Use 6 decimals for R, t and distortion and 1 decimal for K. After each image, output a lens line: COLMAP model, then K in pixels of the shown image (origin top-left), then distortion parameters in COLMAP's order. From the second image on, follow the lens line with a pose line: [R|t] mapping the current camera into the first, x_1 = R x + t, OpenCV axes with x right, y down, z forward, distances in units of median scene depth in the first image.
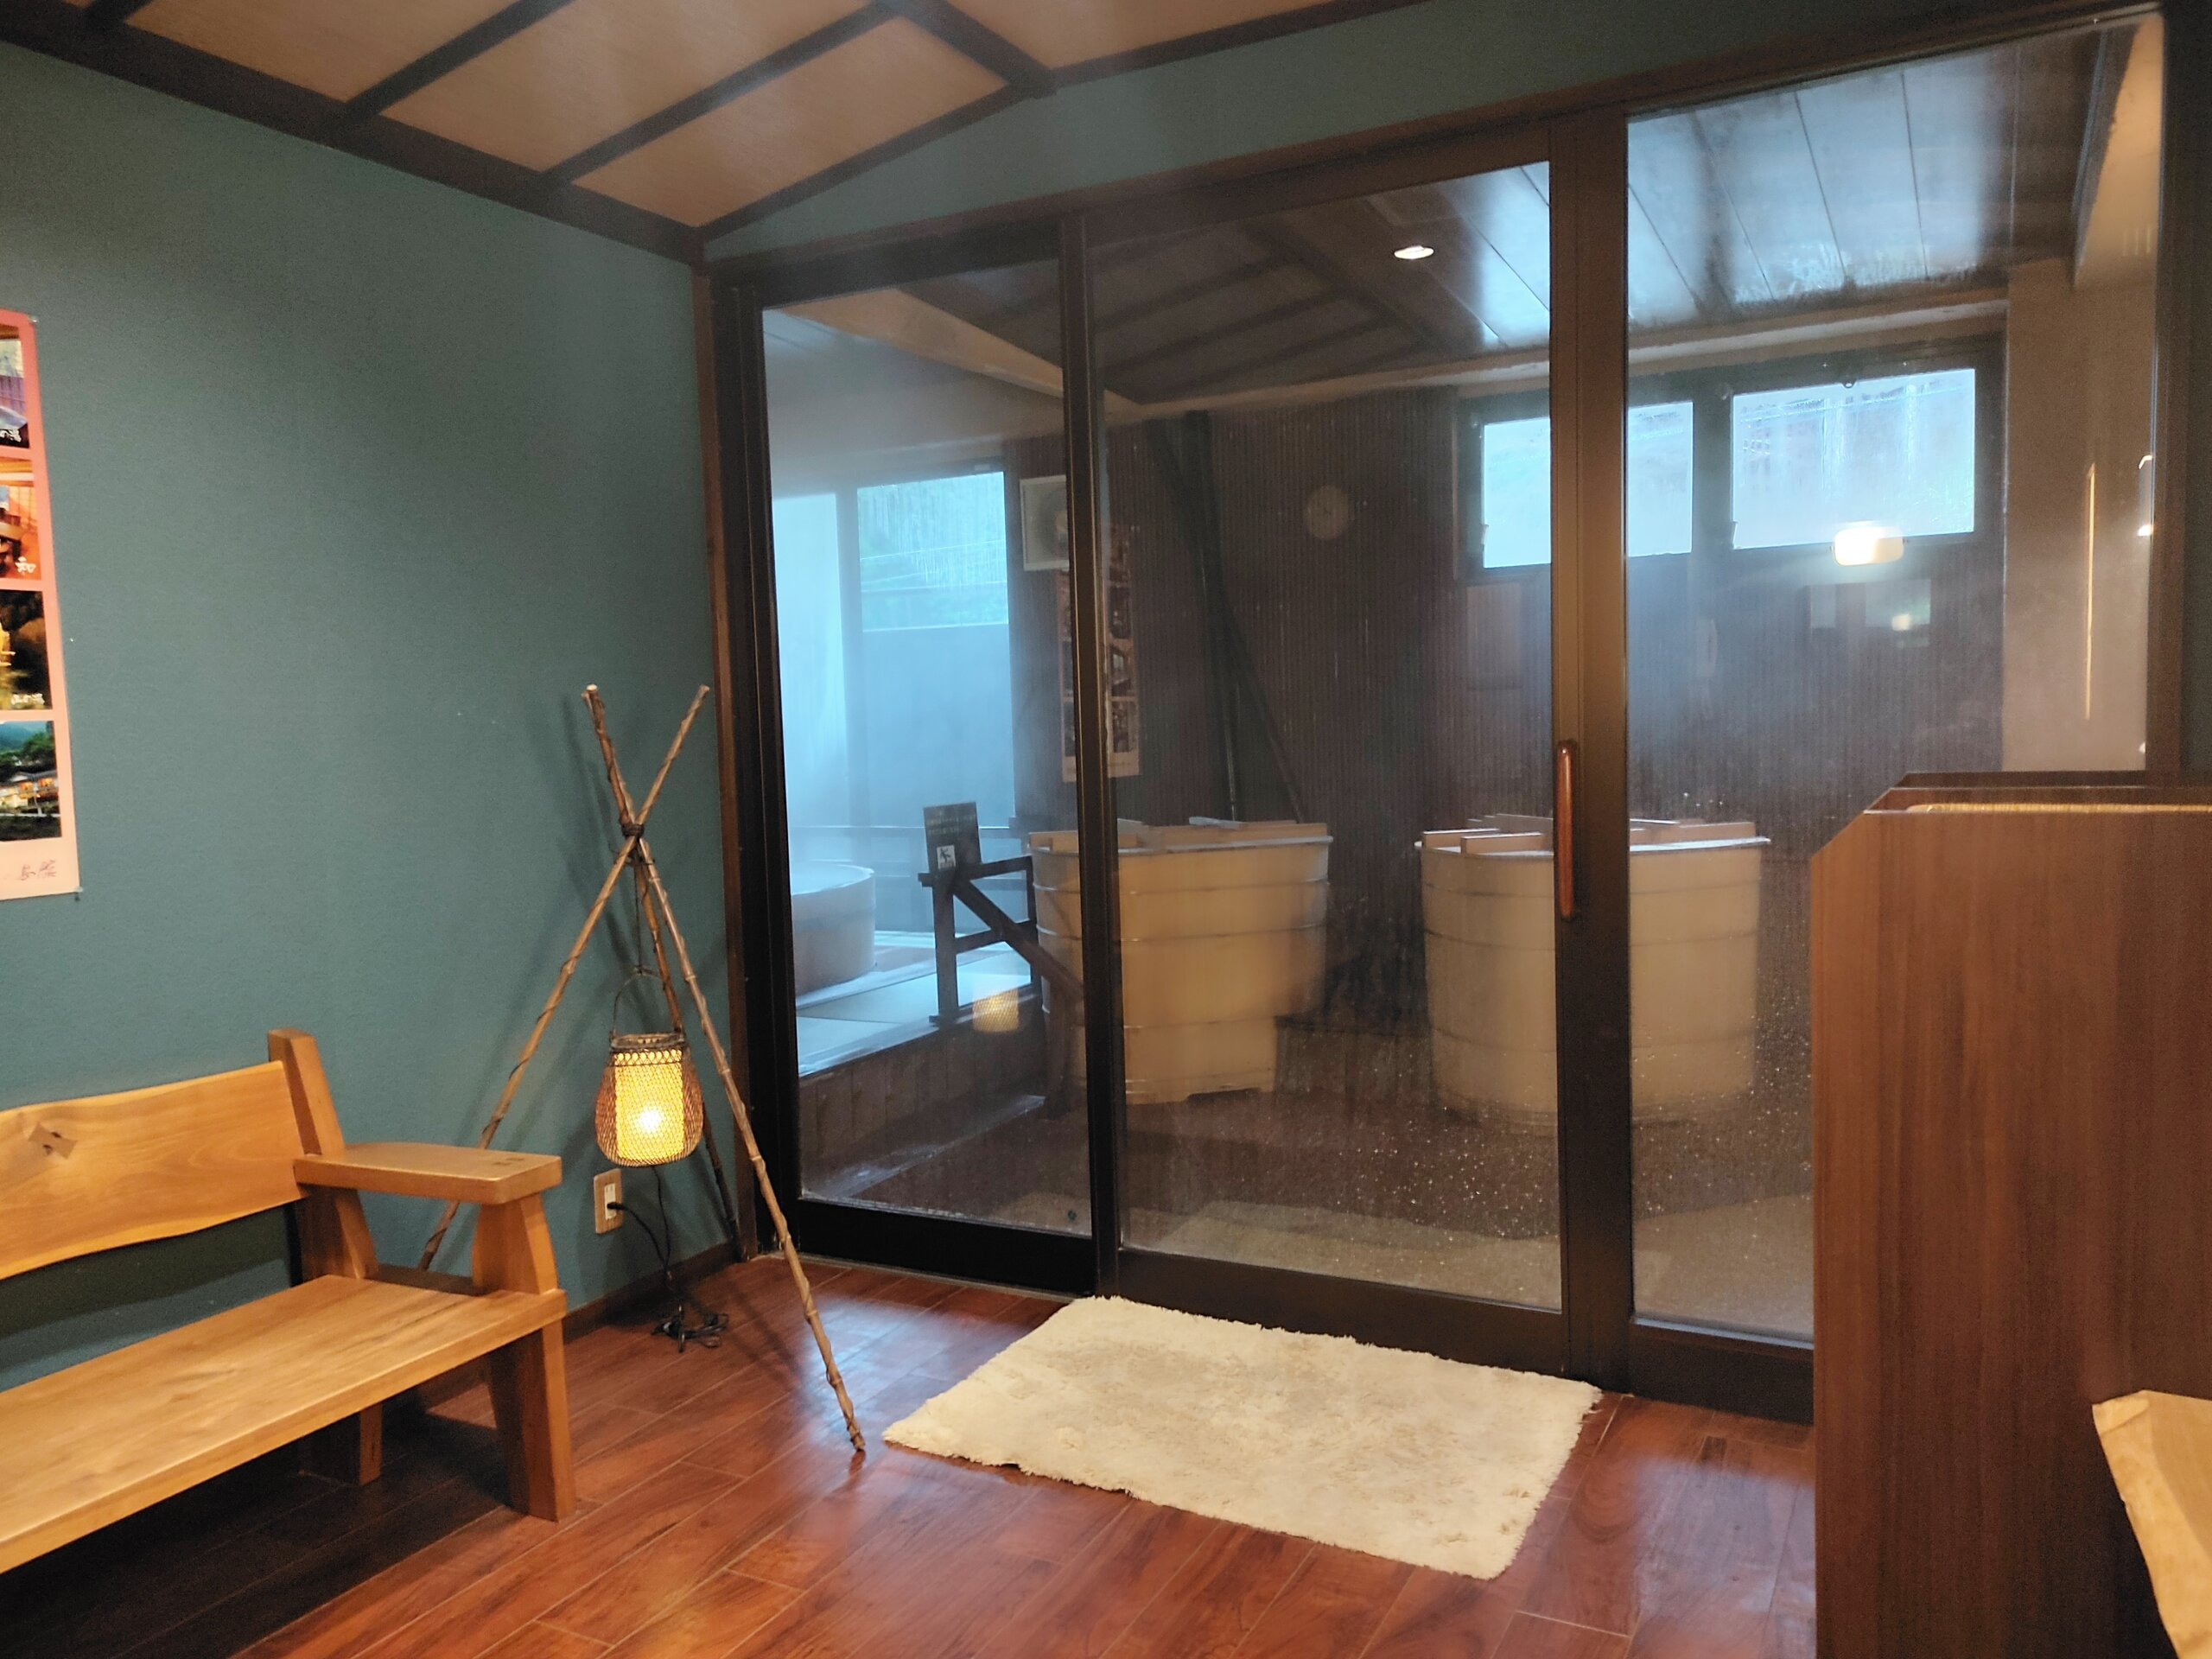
lens RADIAL K [[1657.3, 0, 1106.0], [0, 1657.3, 829.5], [0, 0, 1]] dist [0.064520, 0.007577]
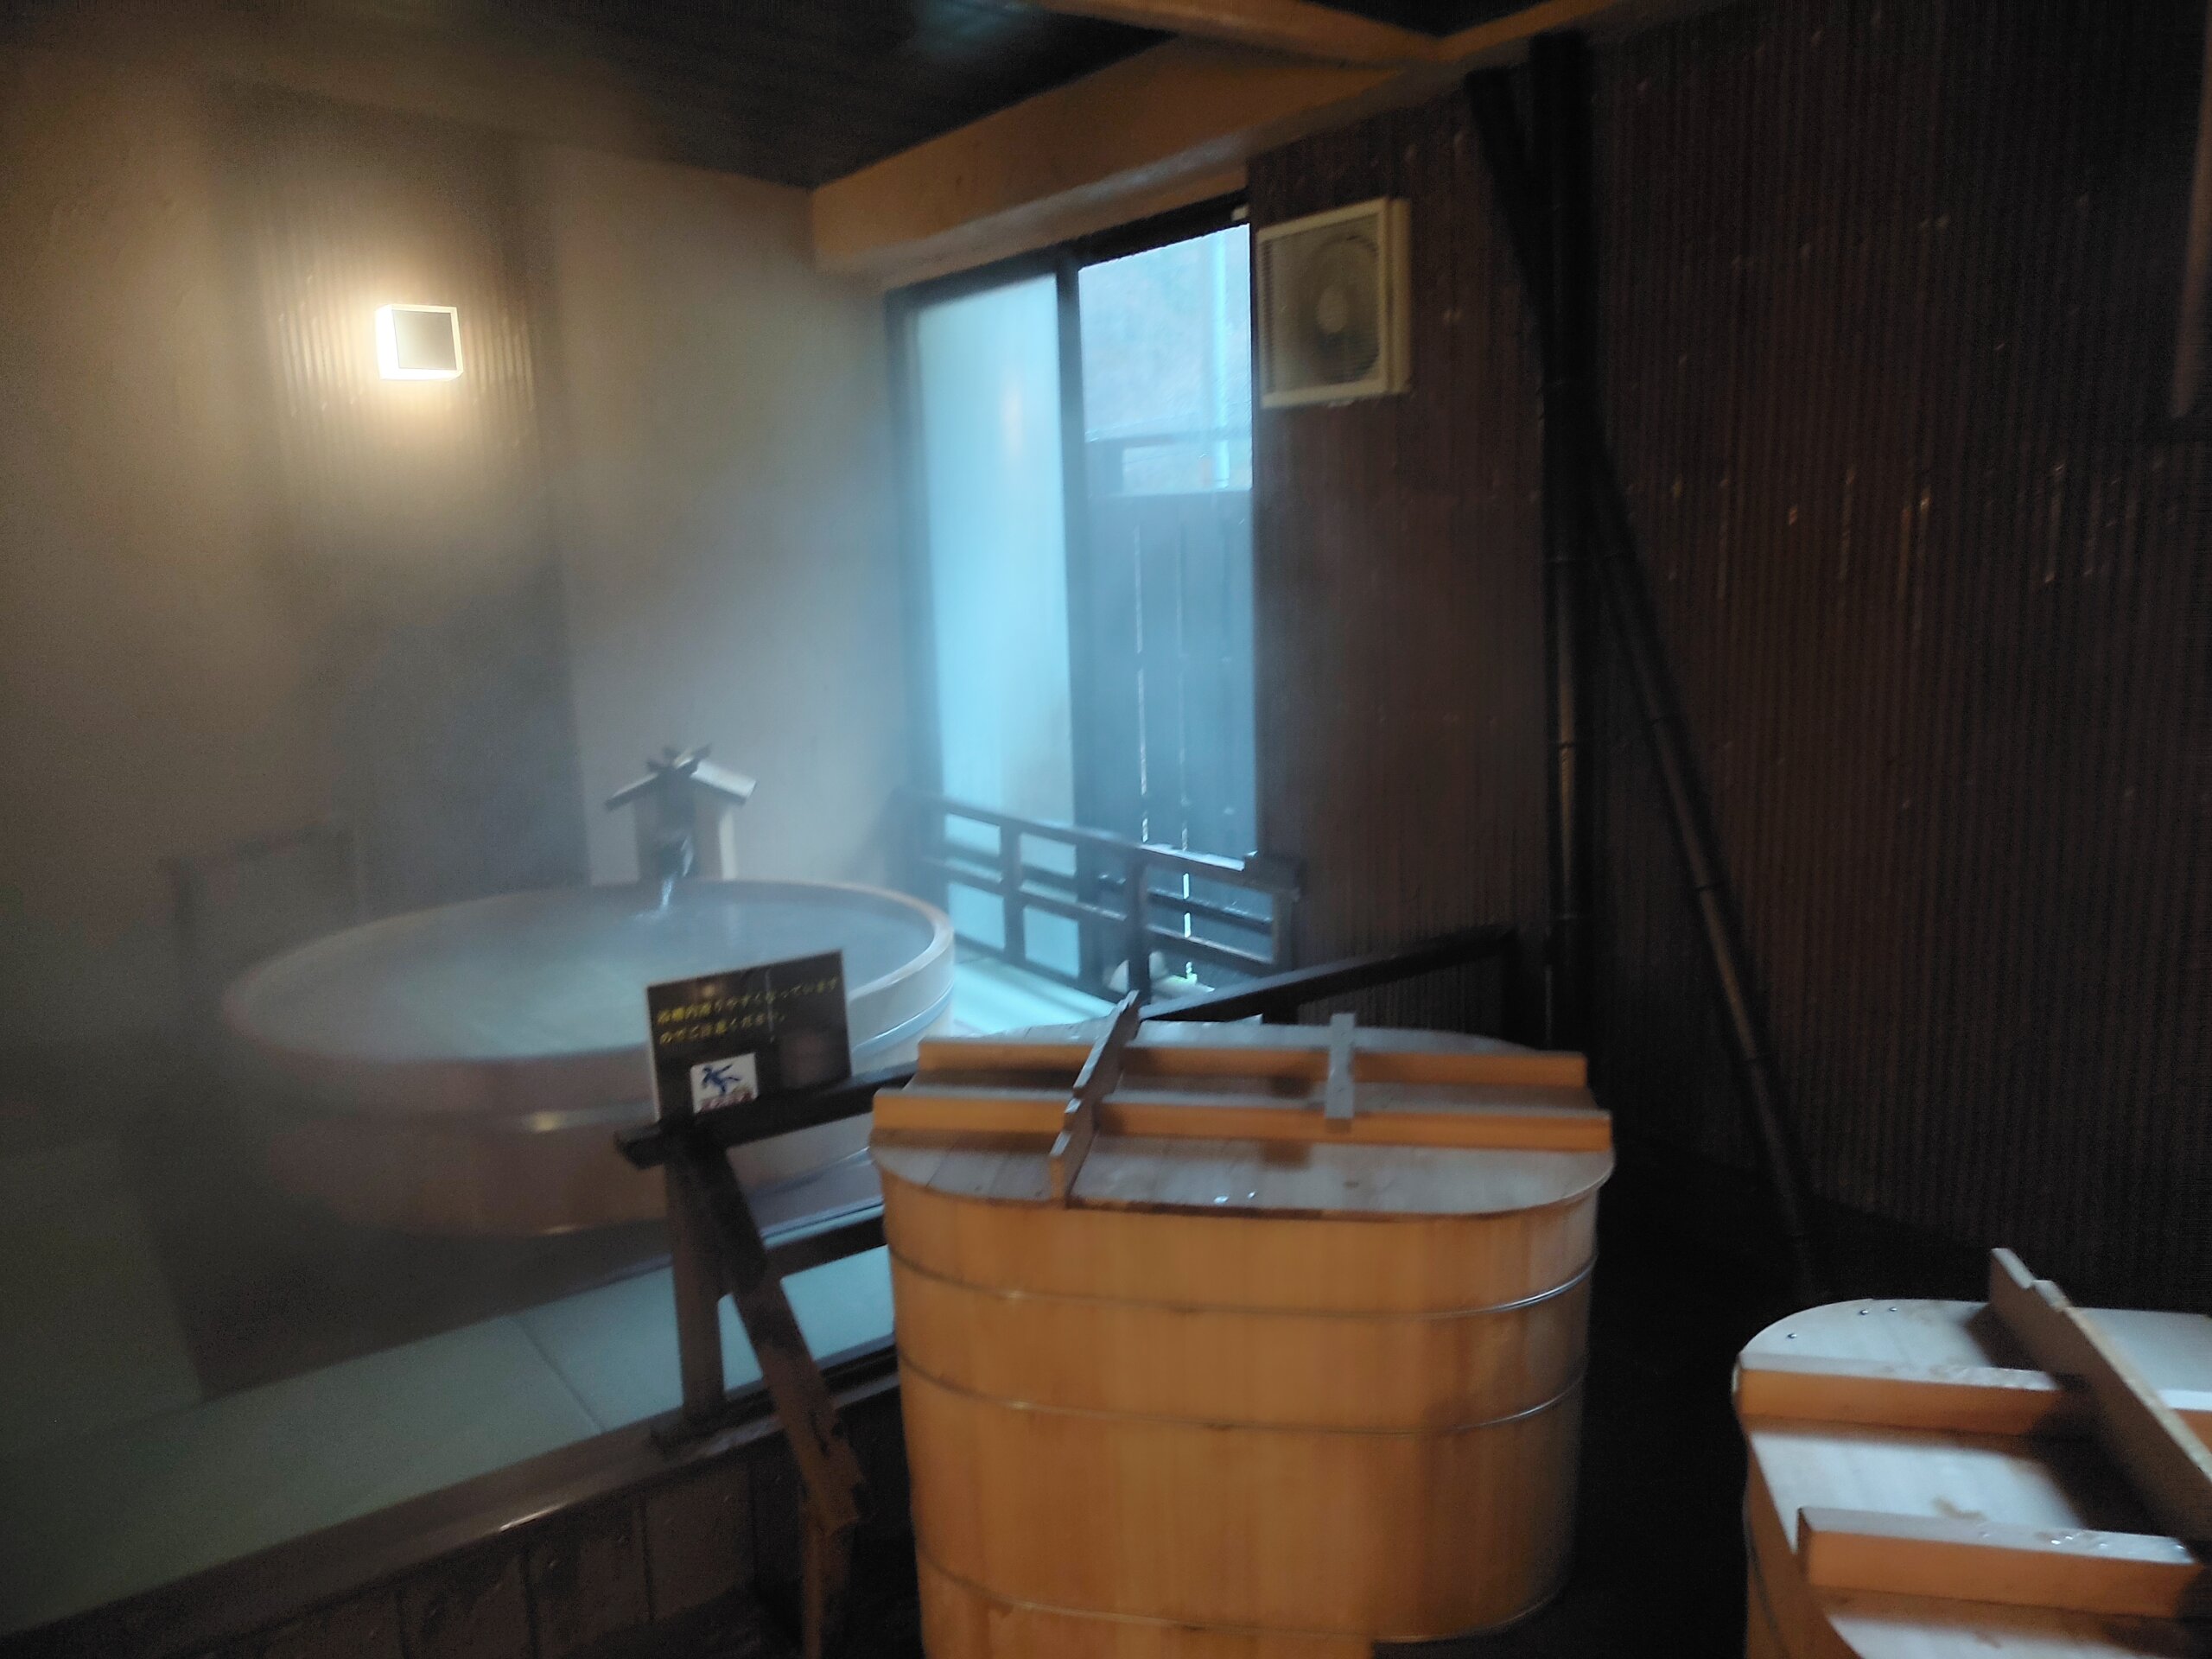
lens RADIAL K [[1657.3, 0, 1106.0], [0, 1657.3, 829.5], [0, 0, 1]] dist [0.064520, 0.007577]
pose [[0.891498, 0.091577, -0.443673, 0.198496], [-0.035756, 0.990524, 0.132604, -0.118873], [0.451612, -0.102352, 0.886324, 0.639094]]
